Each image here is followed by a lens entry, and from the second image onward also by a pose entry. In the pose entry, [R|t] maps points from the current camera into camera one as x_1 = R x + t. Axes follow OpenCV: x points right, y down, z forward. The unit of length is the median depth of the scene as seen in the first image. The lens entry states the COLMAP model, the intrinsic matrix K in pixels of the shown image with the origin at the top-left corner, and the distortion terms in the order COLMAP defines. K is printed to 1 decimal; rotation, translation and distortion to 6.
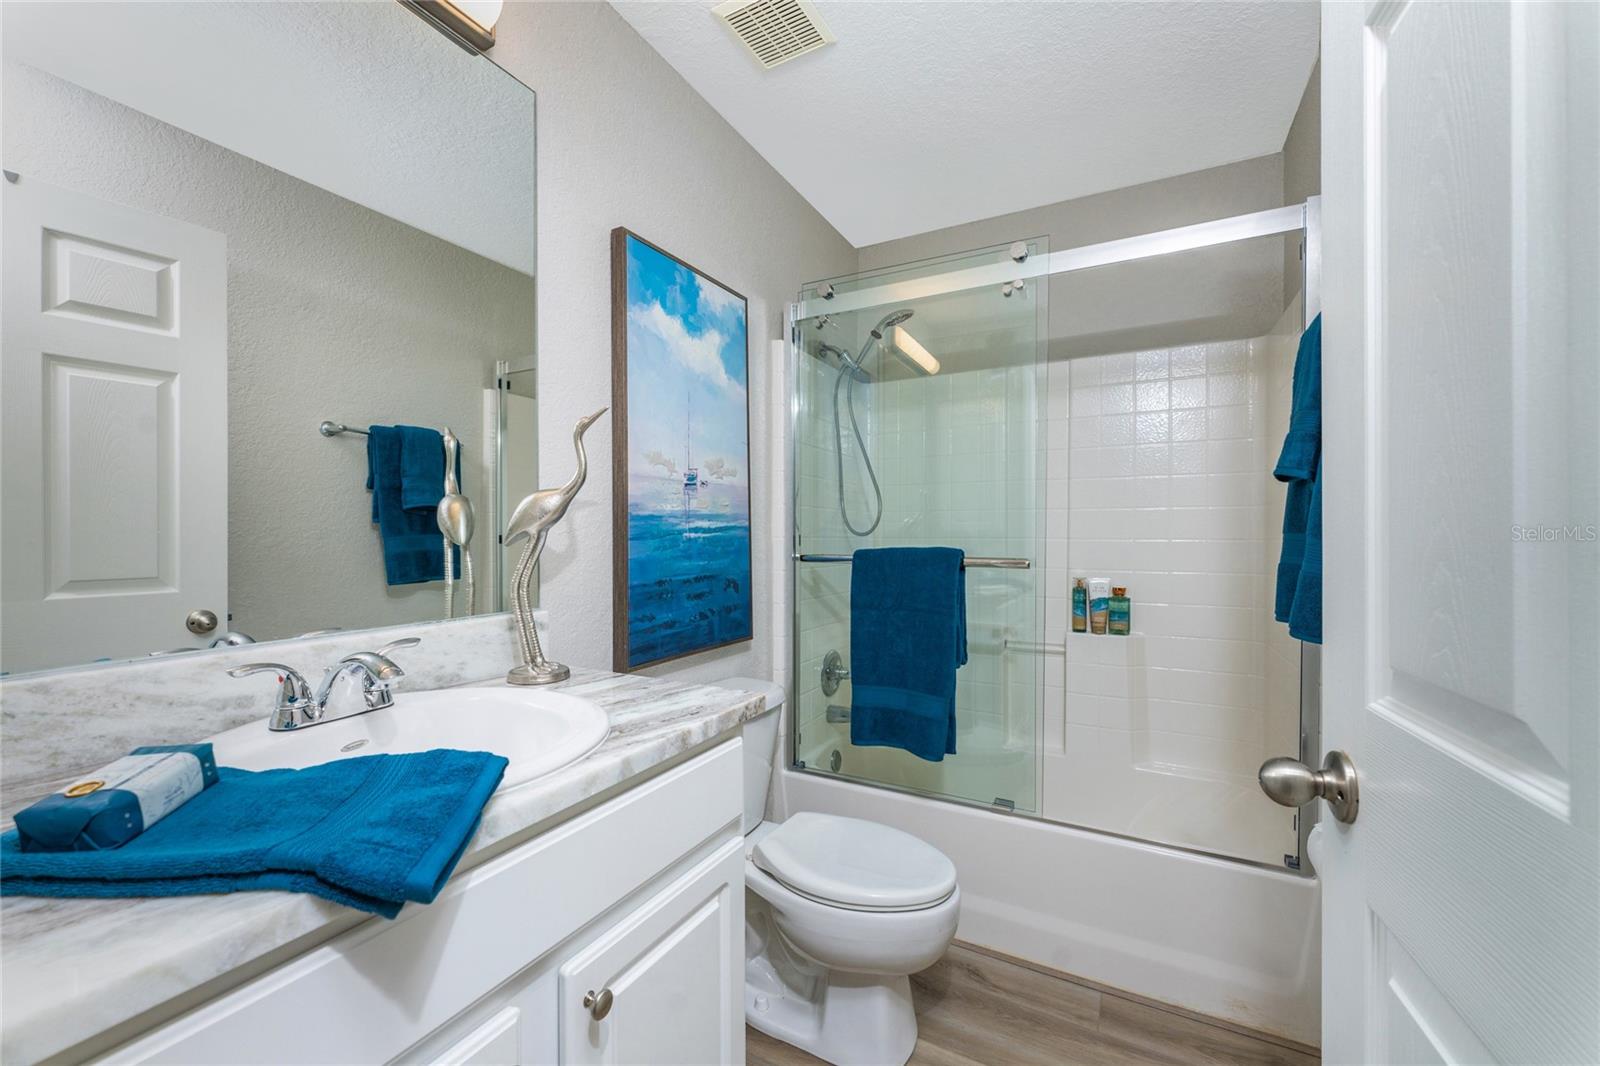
lens RADIAL K [[641.2, 0, 801.3], [0, 641.2, 539.8], [0, 0, 1]] dist [0.001211, 0.000185]
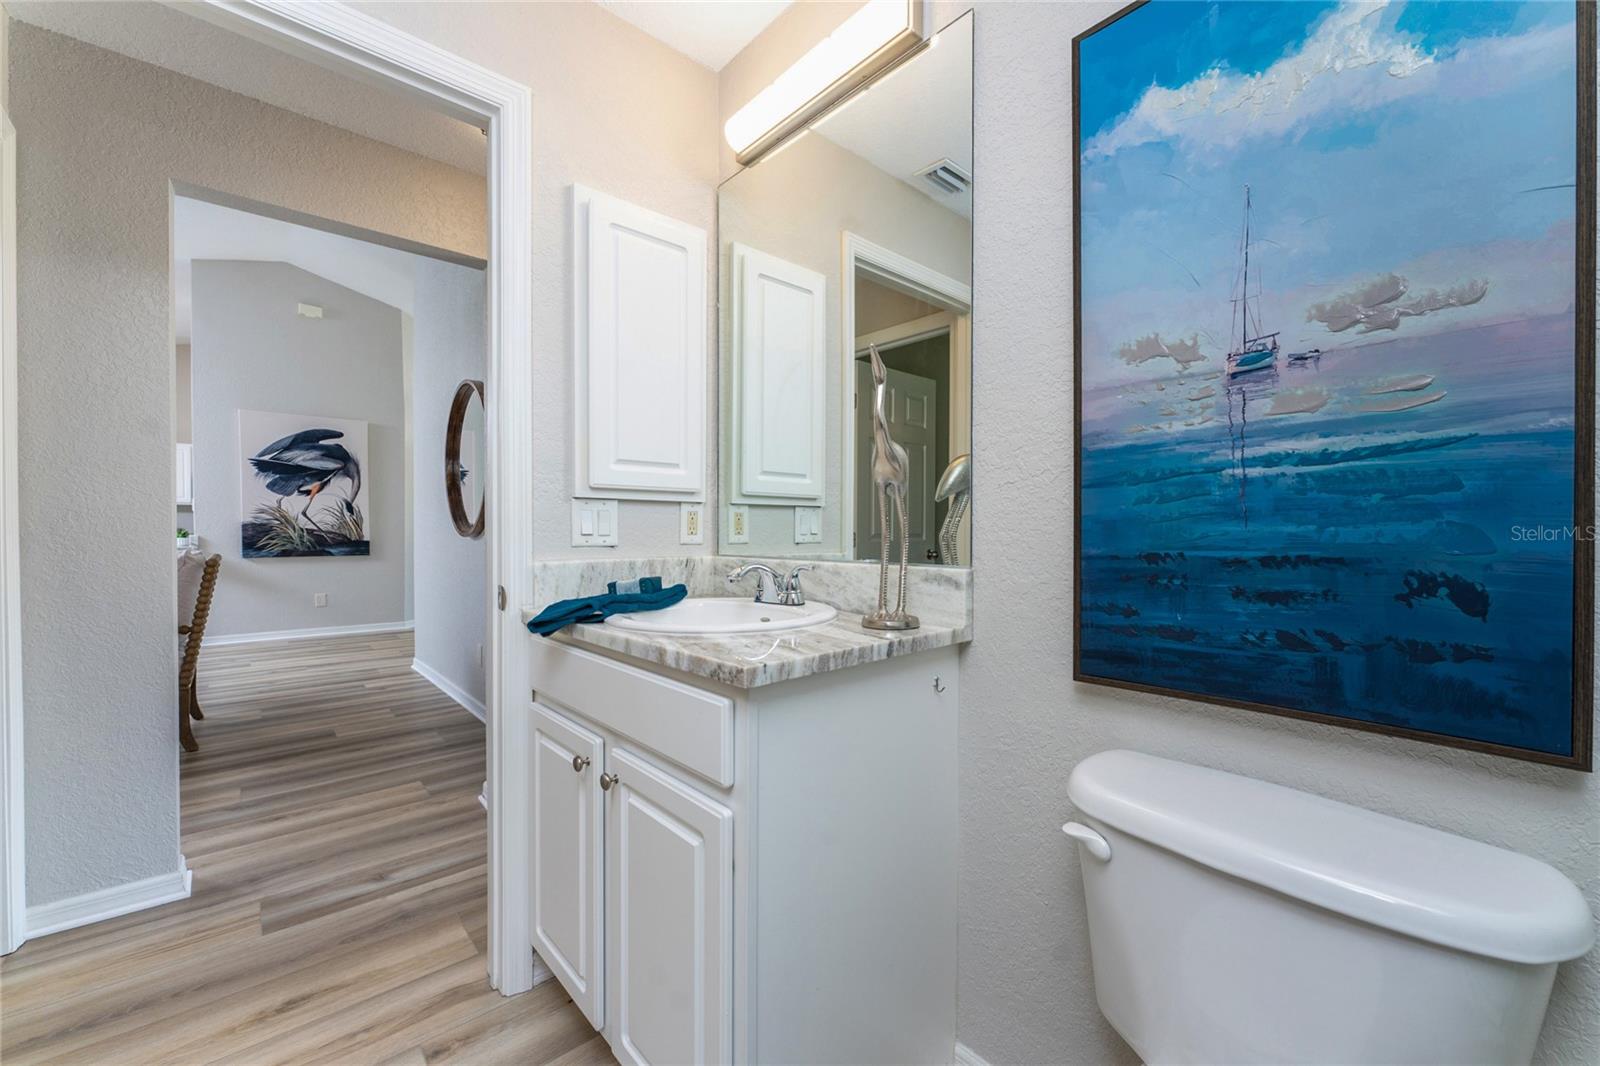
lens RADIAL K [[641.2, 0, 788.9], [0, 641.2, 537.0], [0, 0, 1]] dist [0.001211, 0.000185]
pose [[-0.352877, 0.013367, -0.935574, 0.432144], [-0.010709, 0.999775, 0.018323, 0.038715], [0.935608, 0.016484, -0.352655, 0.851268]]
